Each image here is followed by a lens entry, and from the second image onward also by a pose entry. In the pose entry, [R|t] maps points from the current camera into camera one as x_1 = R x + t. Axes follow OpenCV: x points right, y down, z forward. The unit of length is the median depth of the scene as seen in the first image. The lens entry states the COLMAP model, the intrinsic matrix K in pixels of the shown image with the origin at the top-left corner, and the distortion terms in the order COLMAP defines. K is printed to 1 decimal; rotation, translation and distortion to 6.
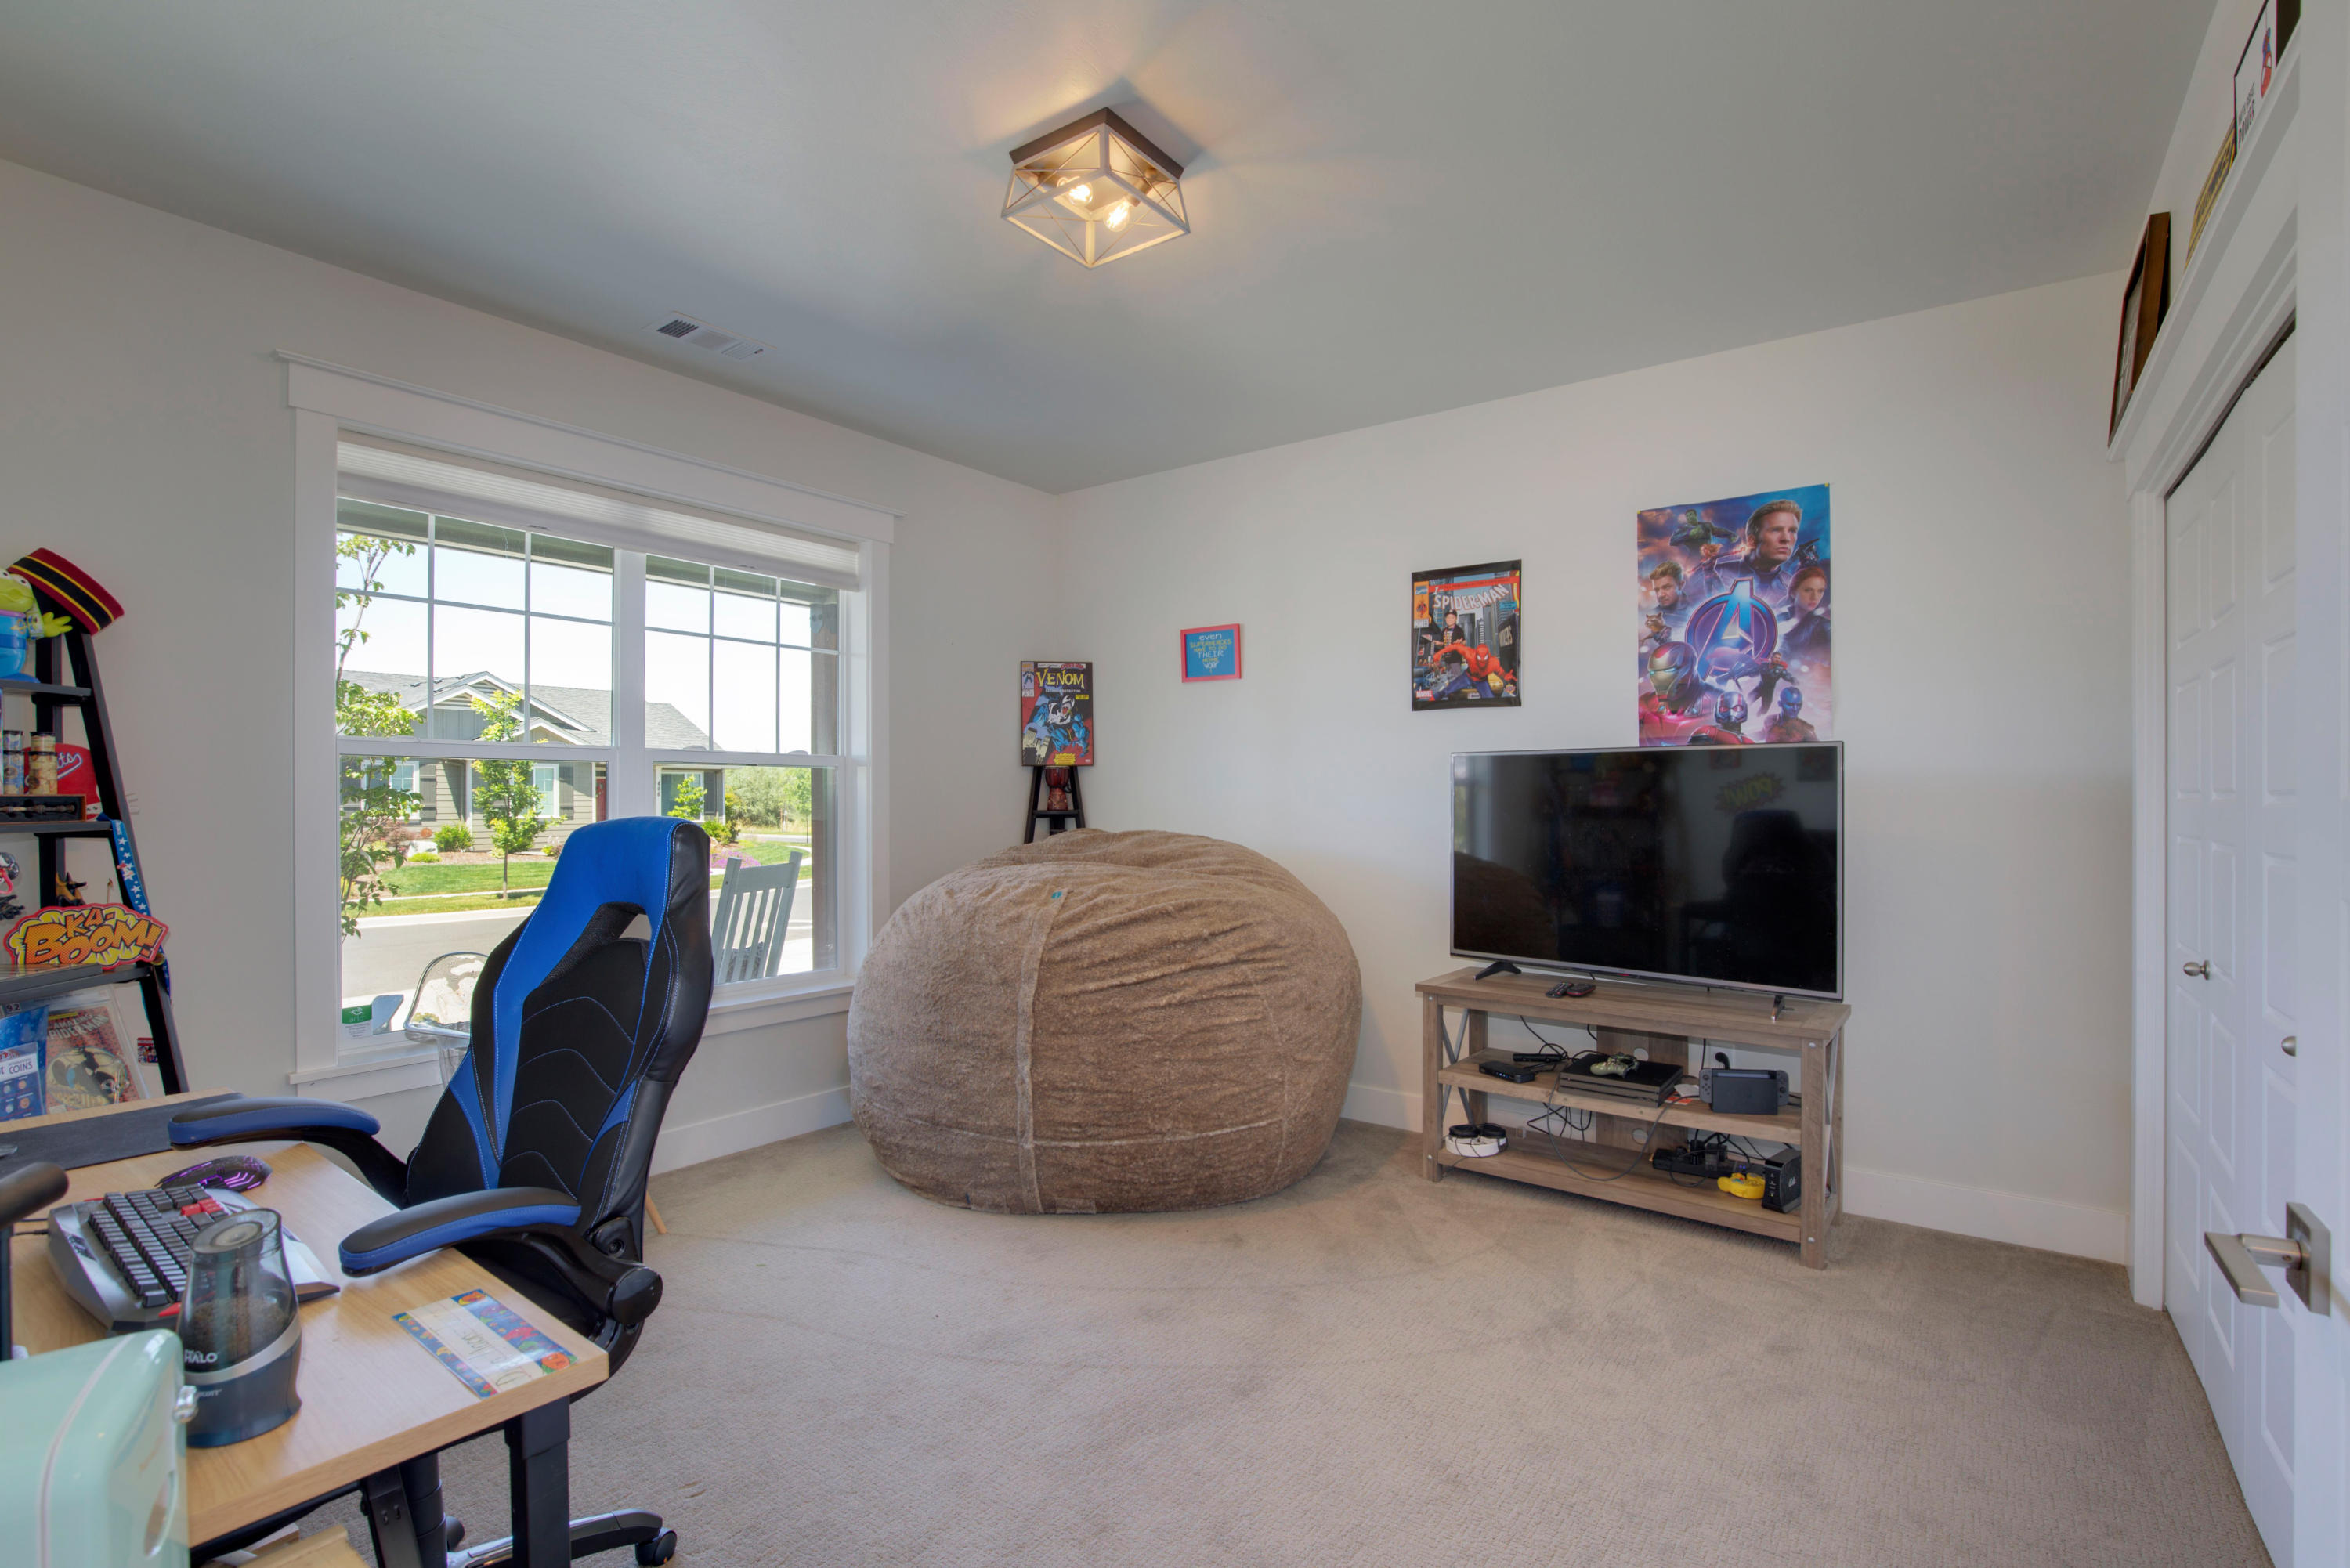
lens RADIAL K [[1093.5, 0, 1196.0], [0, 1093.5, 778.4], [0, 0, 1]] dist [-0.020815, 0.000338]
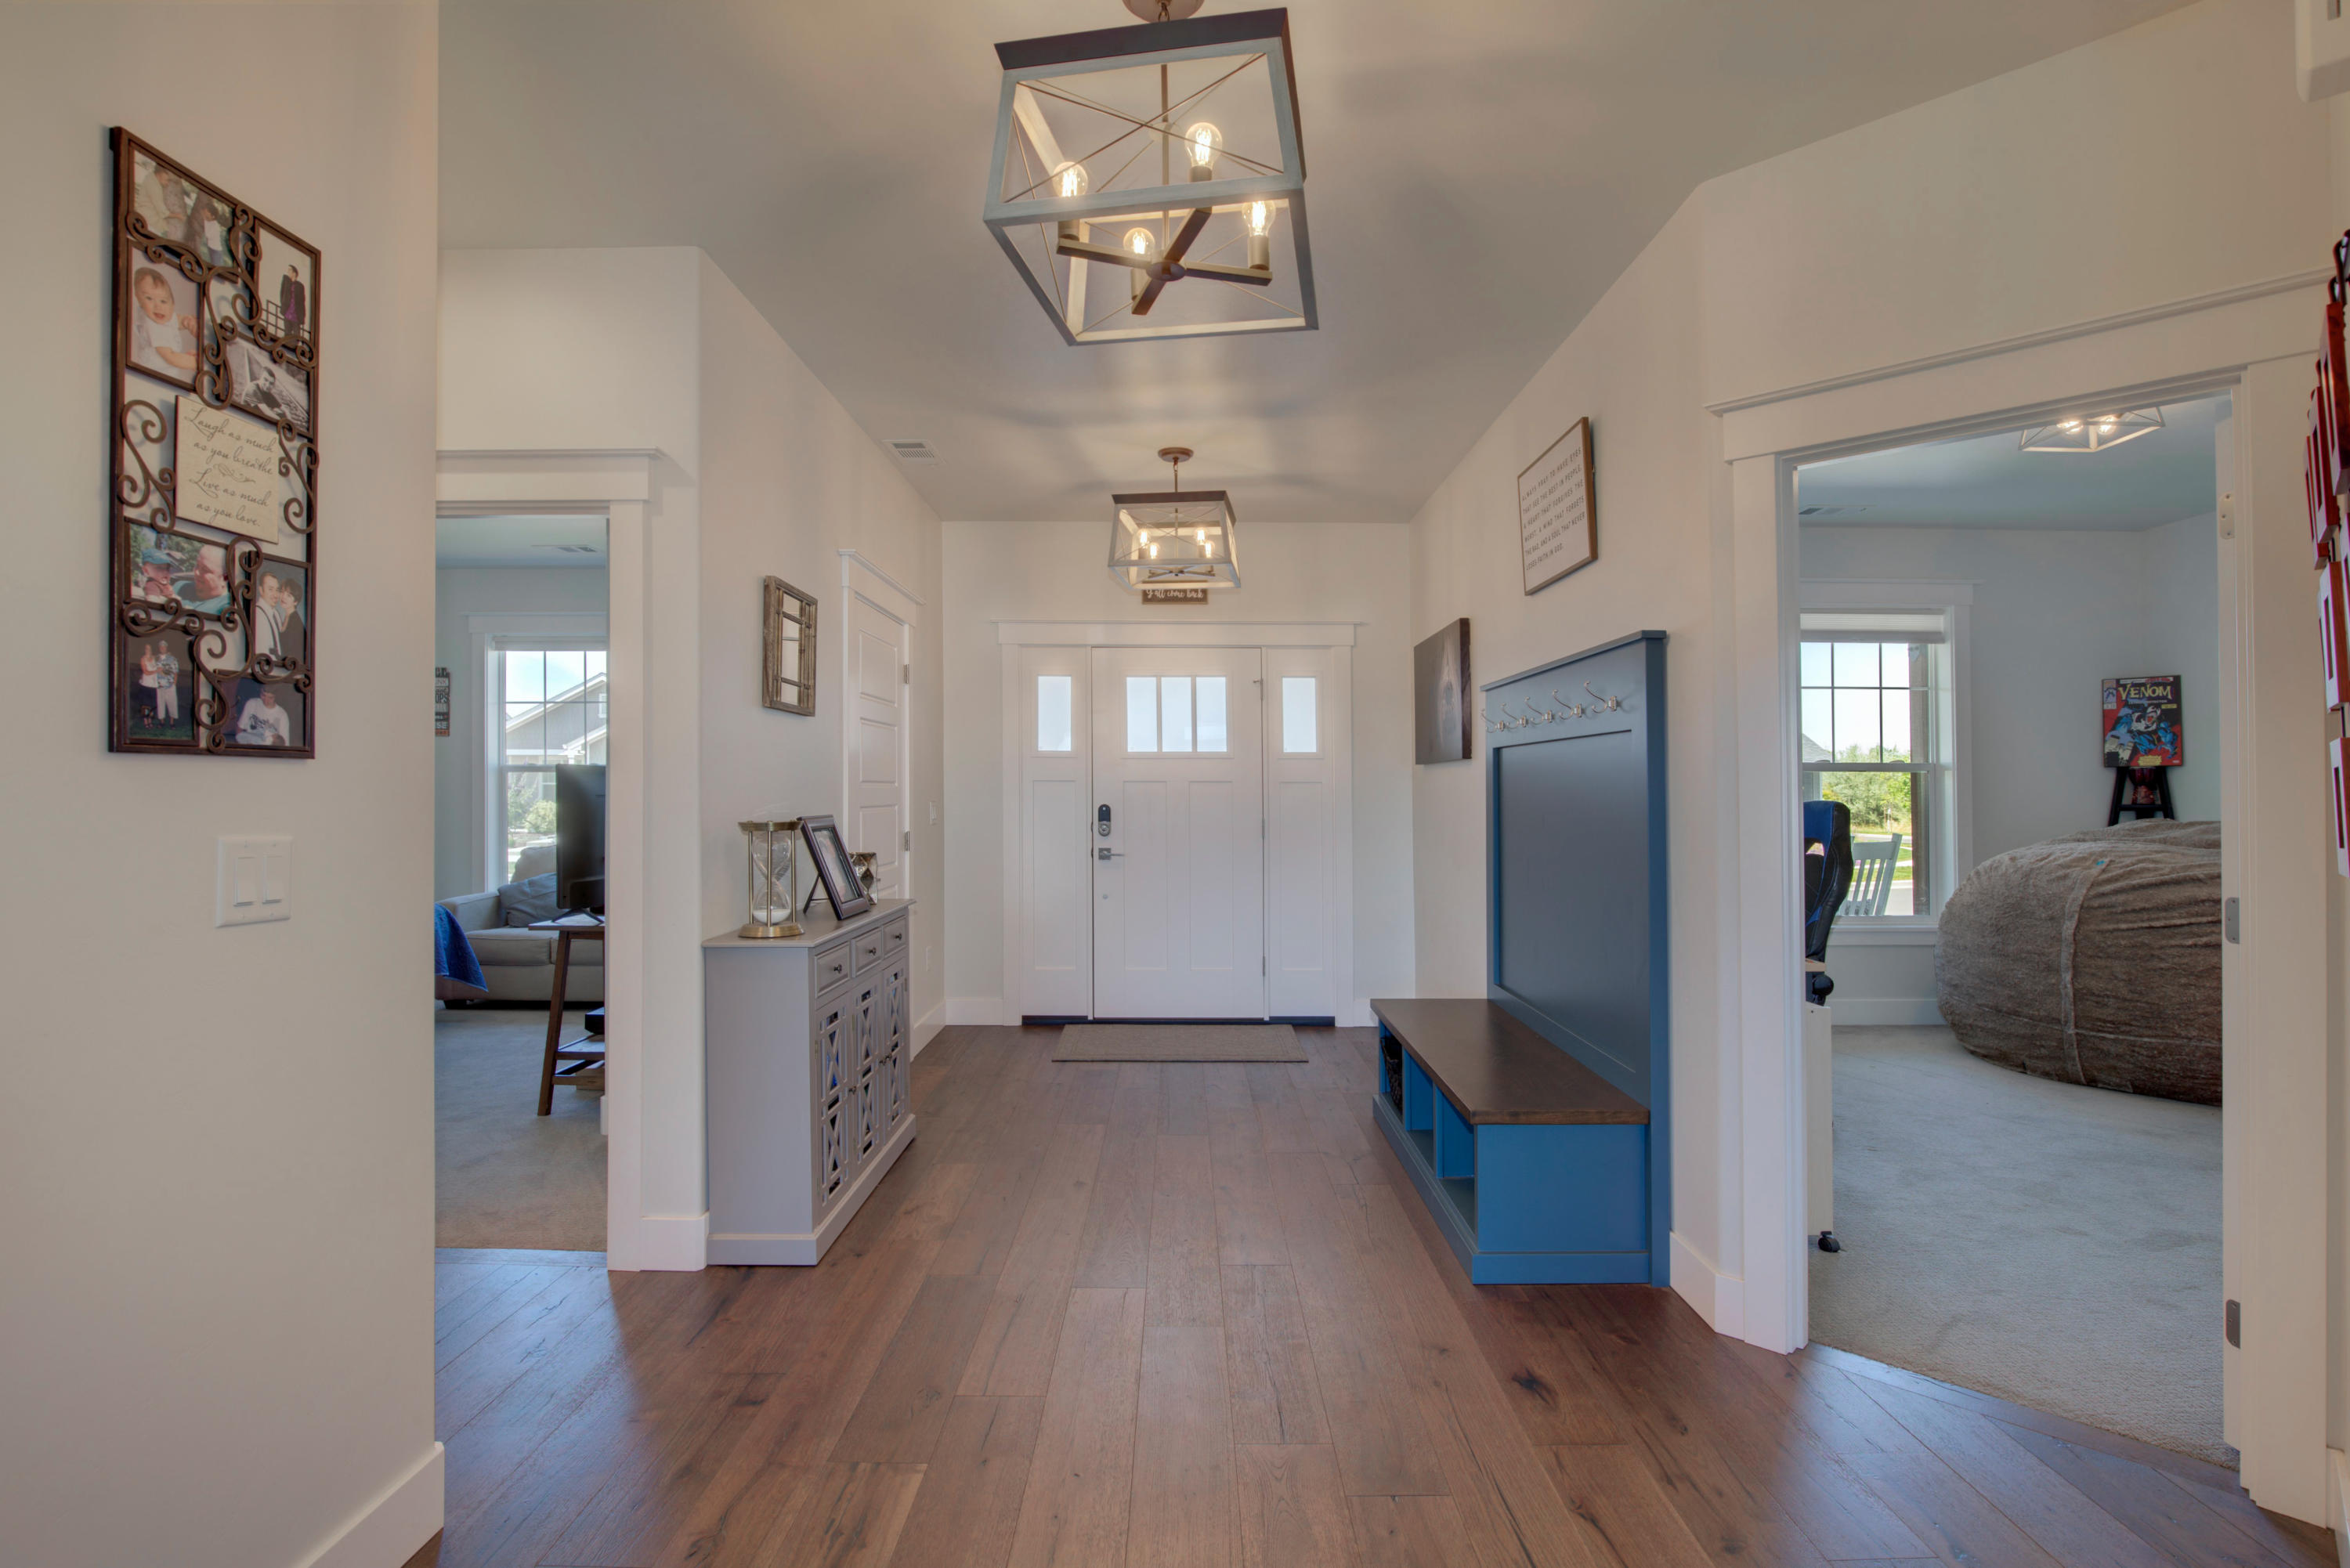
lens RADIAL K [[1093.5, 0, 1196.0], [0, 1093.5, 778.4], [0, 0, 1]] dist [-0.020815, 0.000338]
pose [[0.598624, -0.008425, -0.800986, 0.265498], [0.010468, 0.999942, -0.002695, -0.009166], [0.800962, -0.006771, 0.598677, -0.698286]]
